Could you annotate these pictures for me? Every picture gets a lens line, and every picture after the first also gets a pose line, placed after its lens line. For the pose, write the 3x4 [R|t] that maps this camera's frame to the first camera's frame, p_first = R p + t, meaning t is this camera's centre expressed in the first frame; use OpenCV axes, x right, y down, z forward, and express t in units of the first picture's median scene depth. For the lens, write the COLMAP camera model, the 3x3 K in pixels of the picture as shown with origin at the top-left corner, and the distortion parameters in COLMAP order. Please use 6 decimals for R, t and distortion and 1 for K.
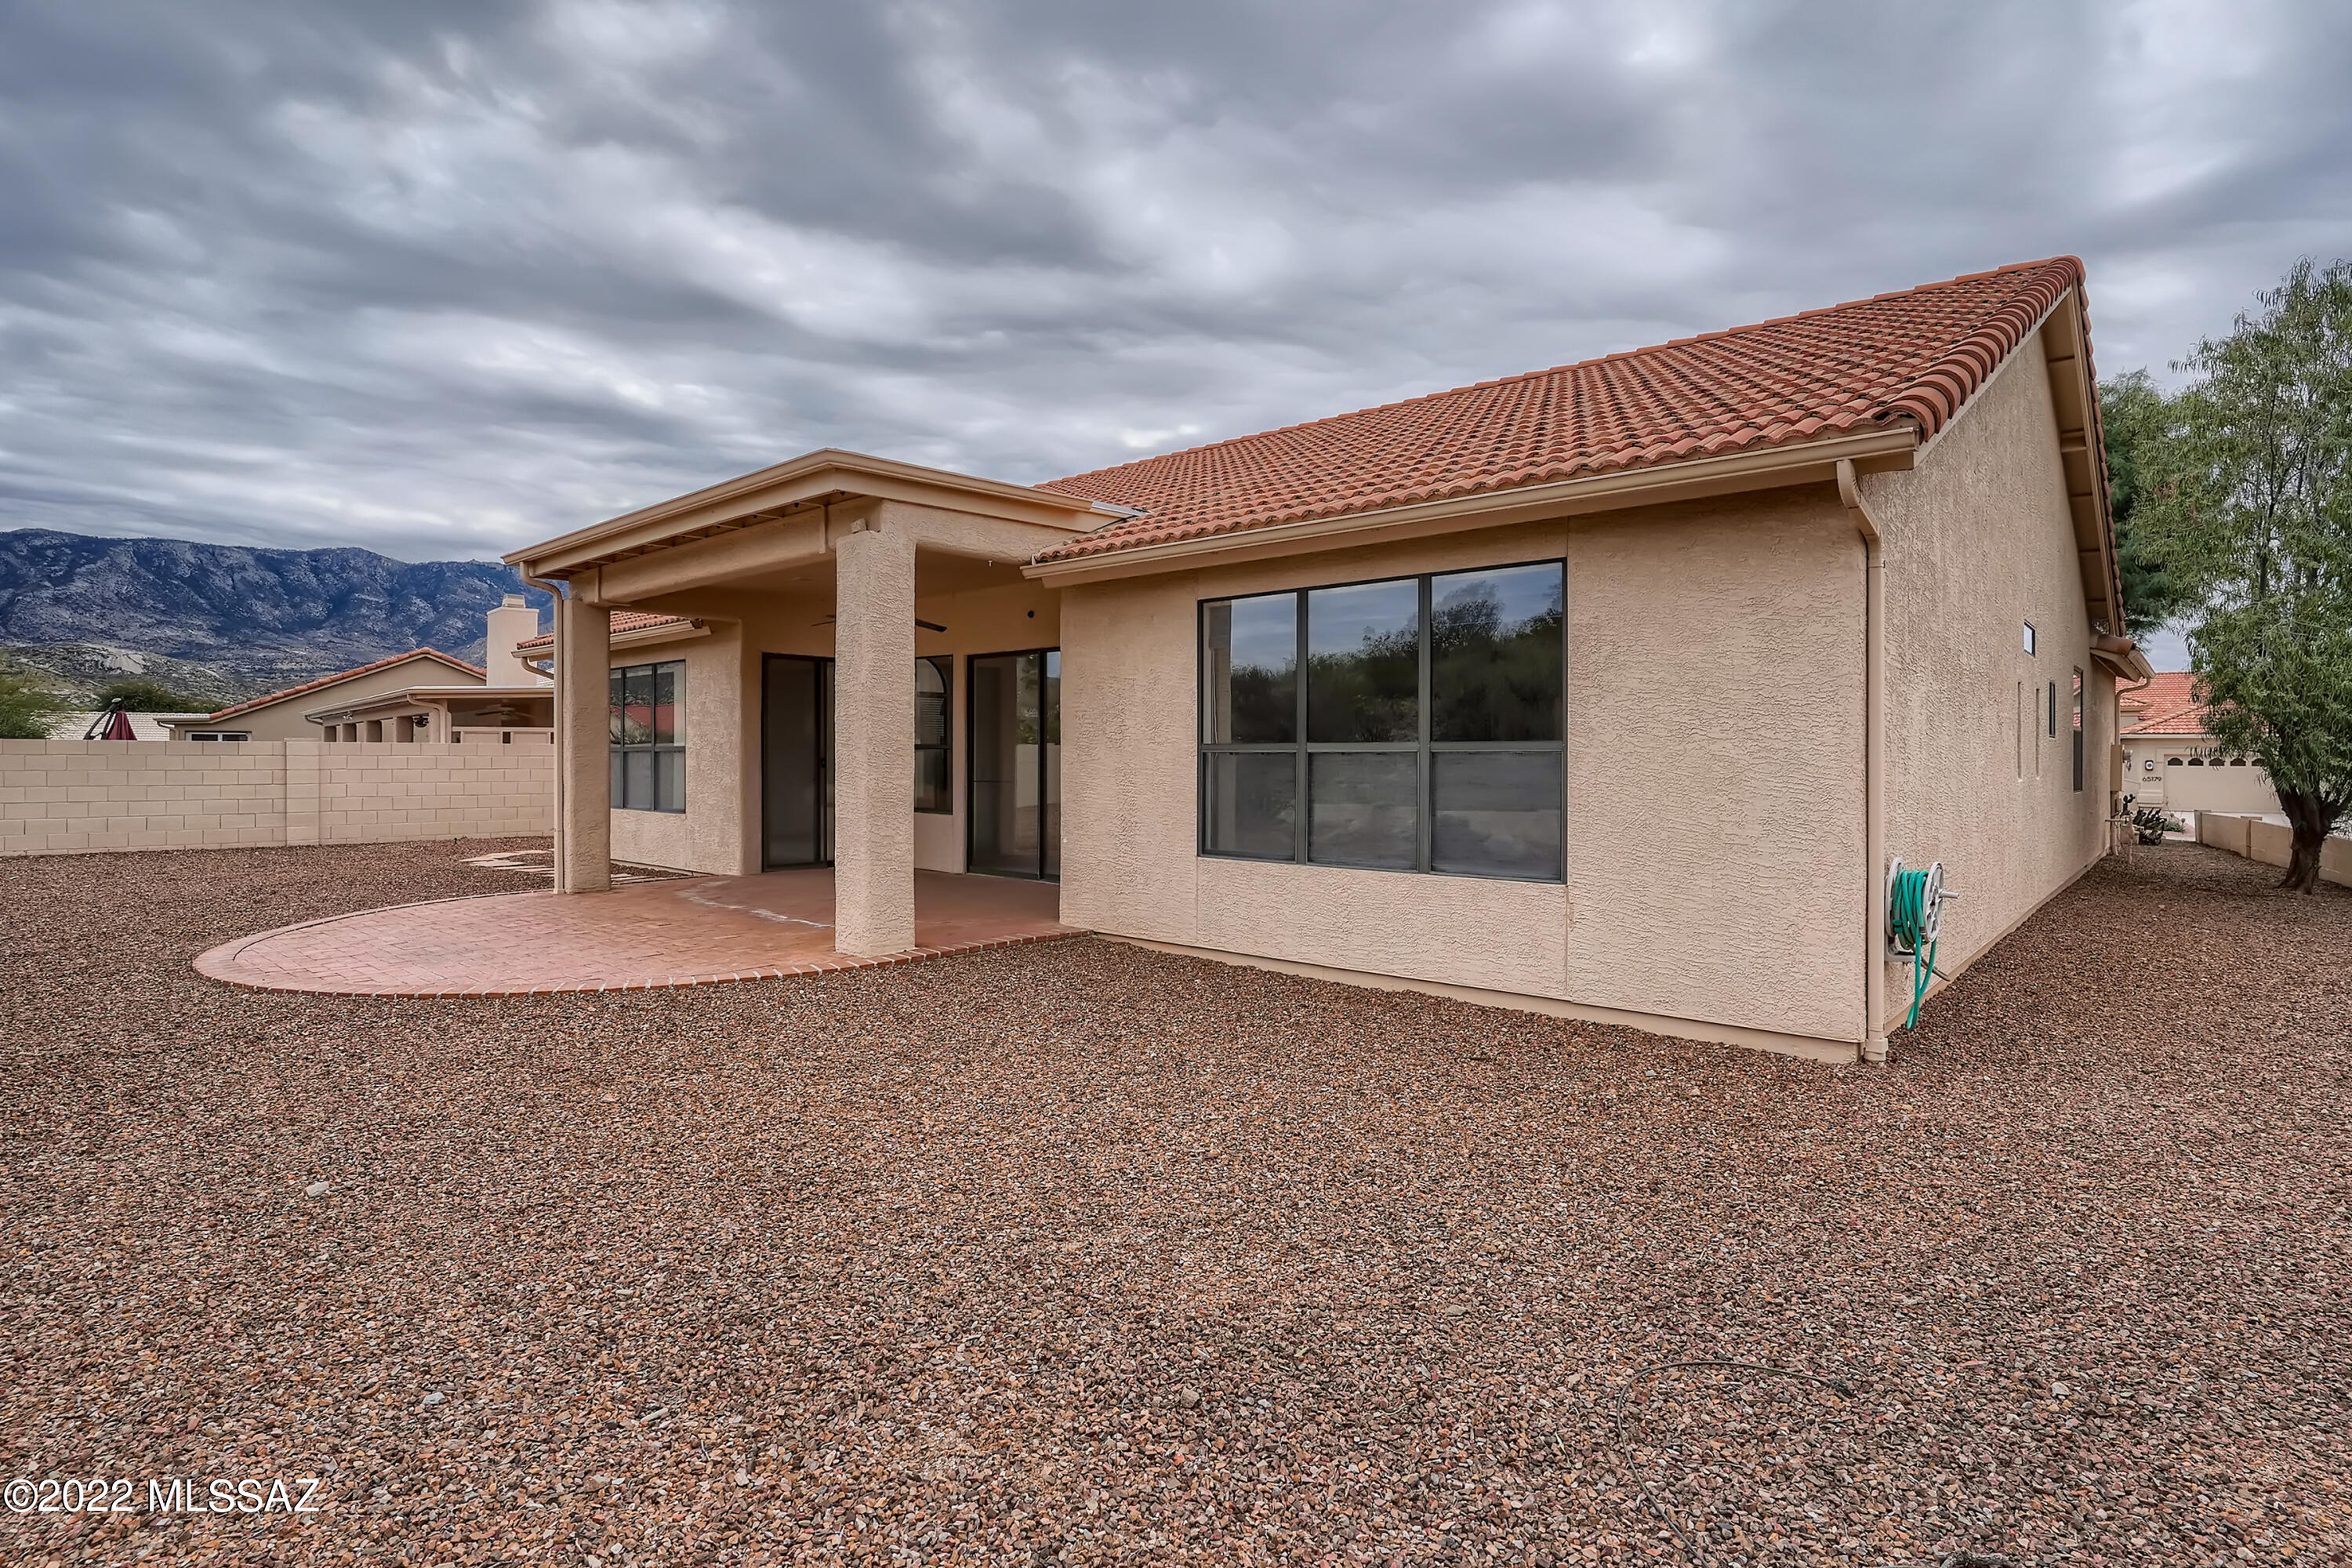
lens RADIAL K [[1161.4, 0, 1194.2], [0, 1161.4, 769.3], [0, 0, 1]] dist [-0.028474, 0.015740]
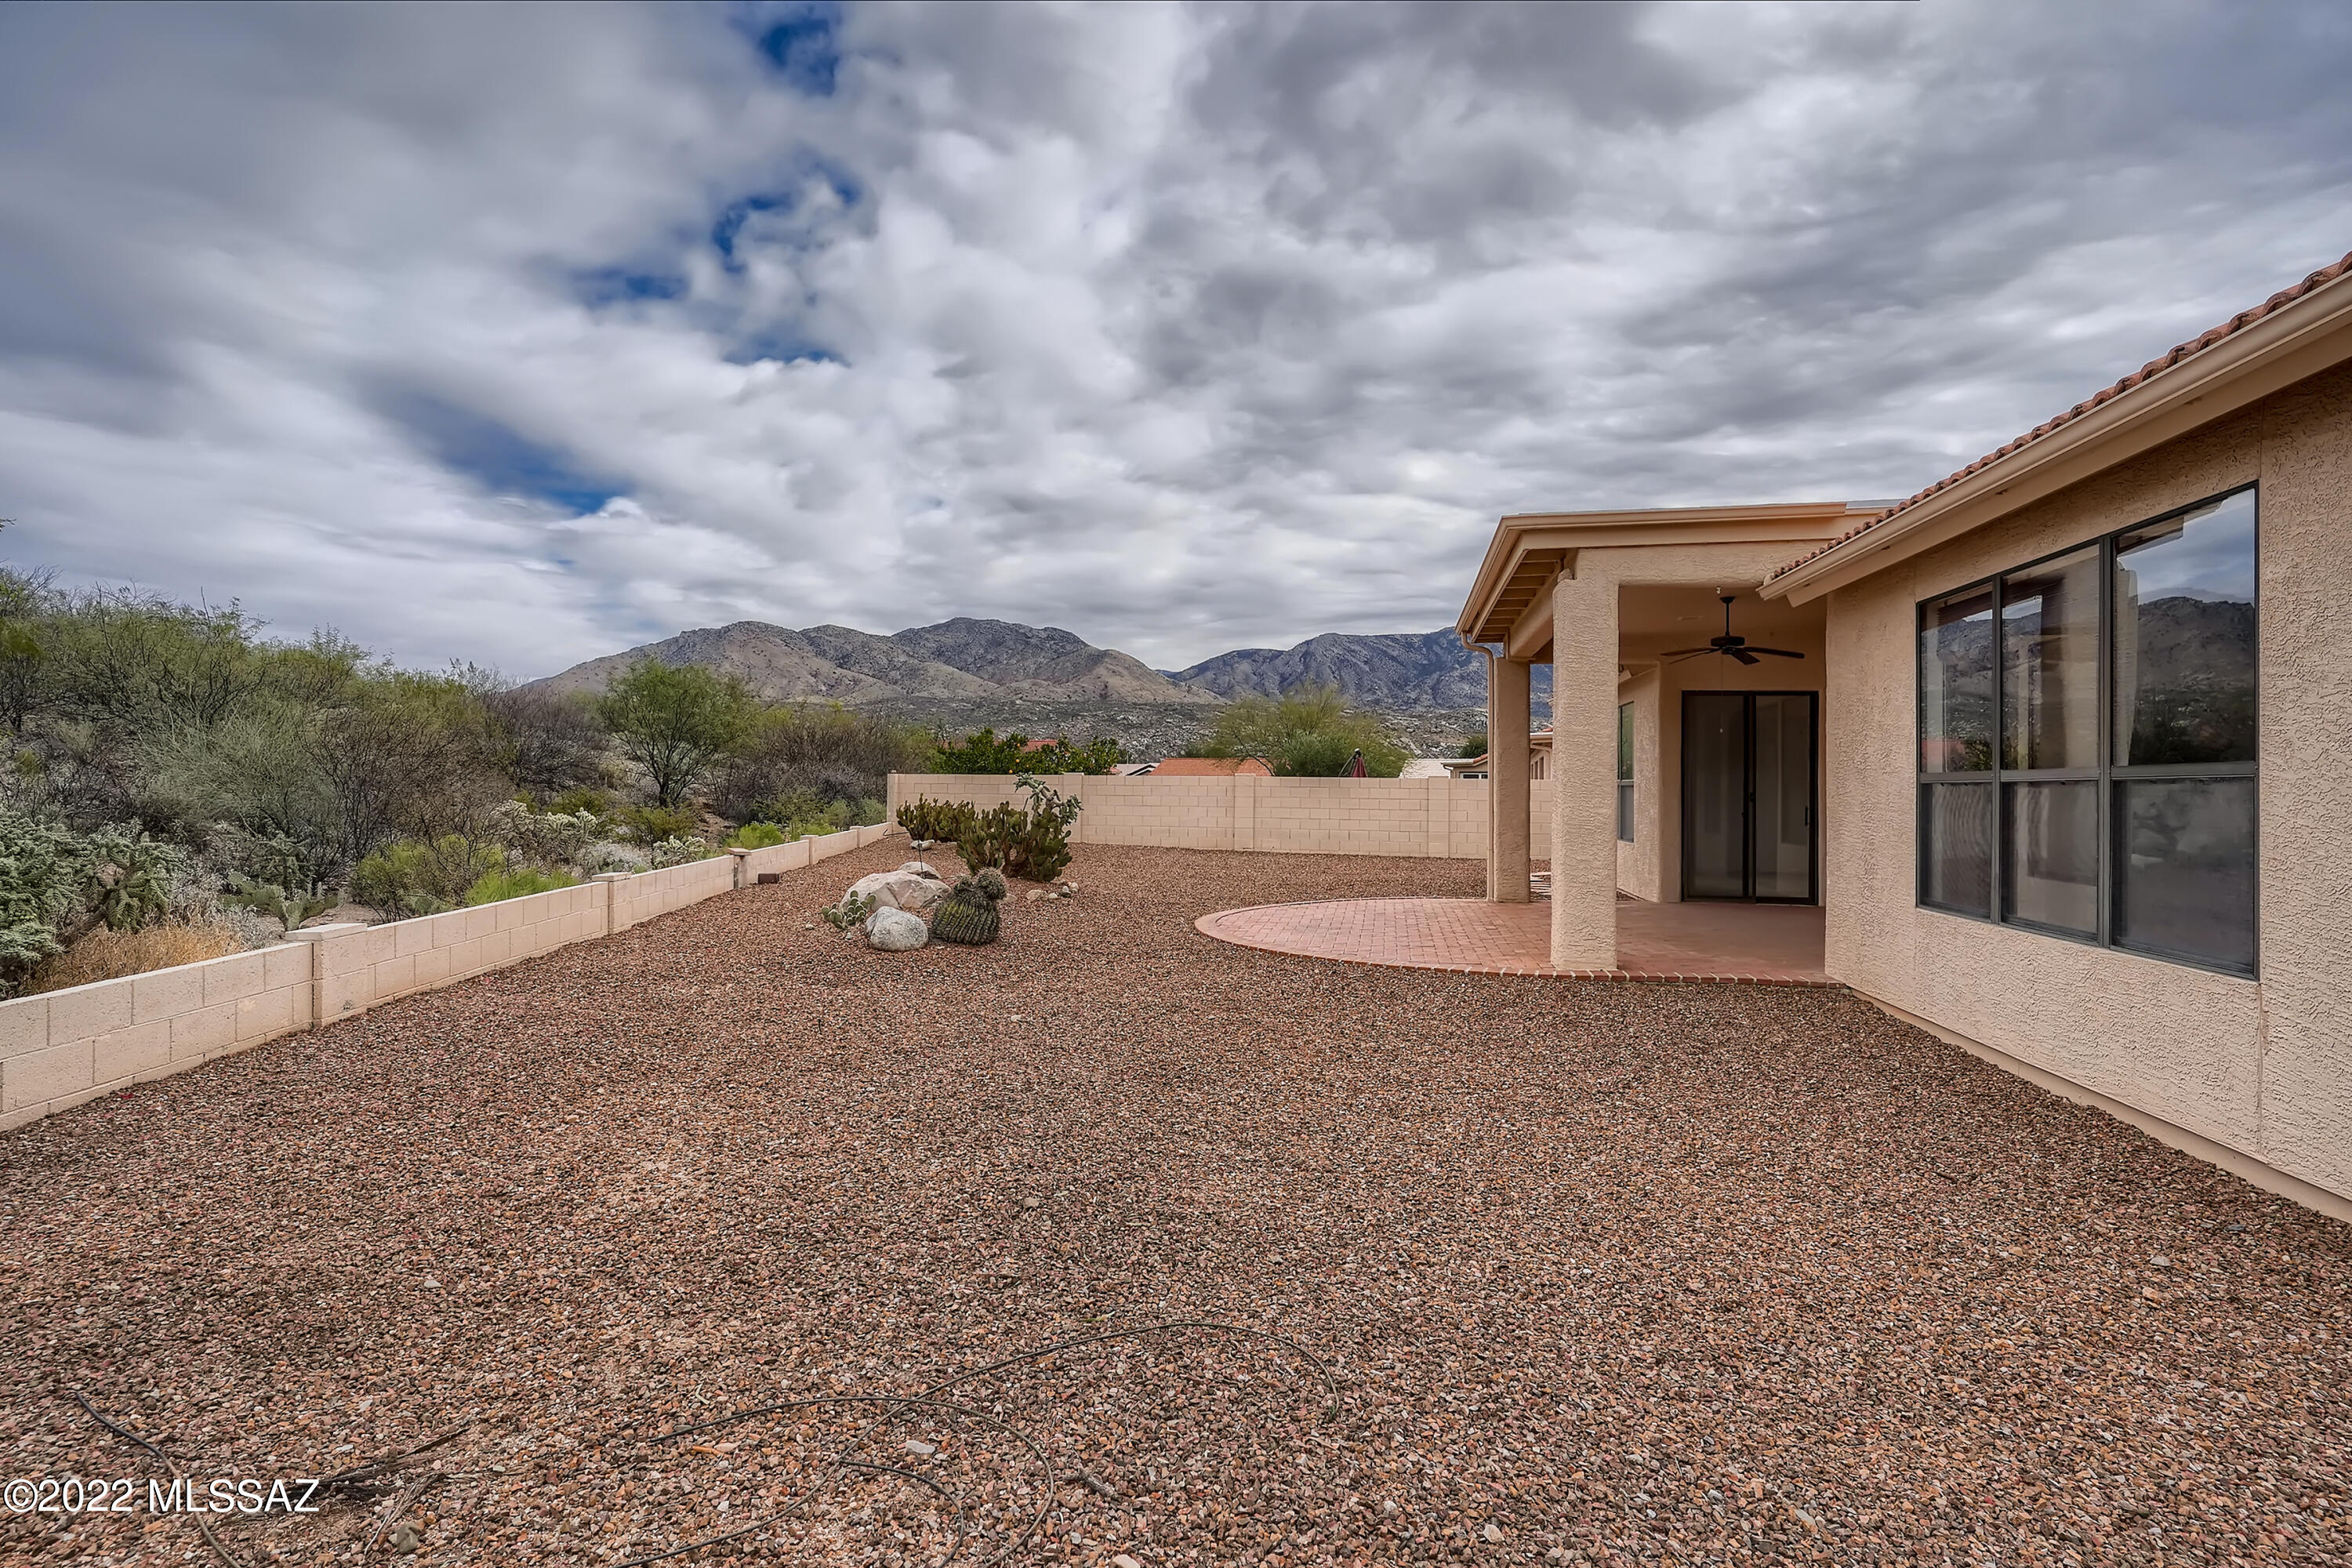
lens RADIAL K [[1161.4, 0, 1195.4], [0, 1161.4, 792.3], [0, 0, 1]] dist [-0.028474, 0.015740]
pose [[0.528946, 0.005550, -0.848637, 0.449895], [-0.017425, 0.999839, -0.004322, 0.005179], [0.848476, 0.017074, 0.528958, 0.123349]]
